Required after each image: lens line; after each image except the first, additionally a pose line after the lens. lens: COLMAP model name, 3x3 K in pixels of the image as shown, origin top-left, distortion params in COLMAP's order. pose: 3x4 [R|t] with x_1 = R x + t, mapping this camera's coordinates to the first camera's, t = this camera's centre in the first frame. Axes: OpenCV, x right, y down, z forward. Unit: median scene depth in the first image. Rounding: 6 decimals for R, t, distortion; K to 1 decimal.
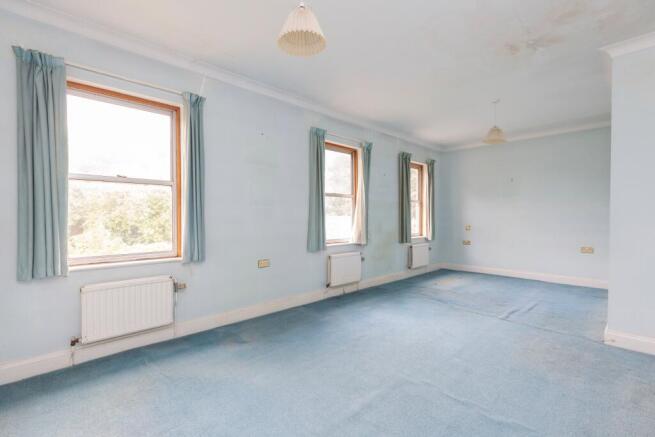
lens RADIAL K [[296.9, 0, 327.5], [0, 296.9, 218.5], [0, 0, 1]] dist [0.025130, -0.000005]
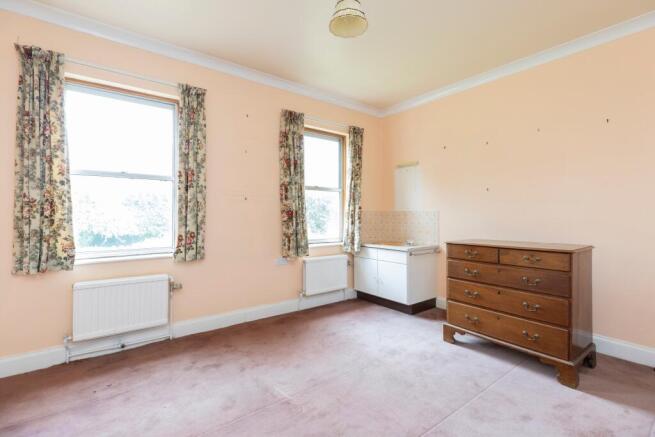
lens RADIAL K [[303.1, 0, 327.9], [0, 303.1, 214.7], [0, 0, 1]] dist [-0.002724, -0.000281]
pose [[0.995360, 0.004144, -0.096134, 0.112979], [-0.004473, 0.999985, -0.003207, -0.000383], [0.096119, 0.003622, 0.995363, 0.105694]]
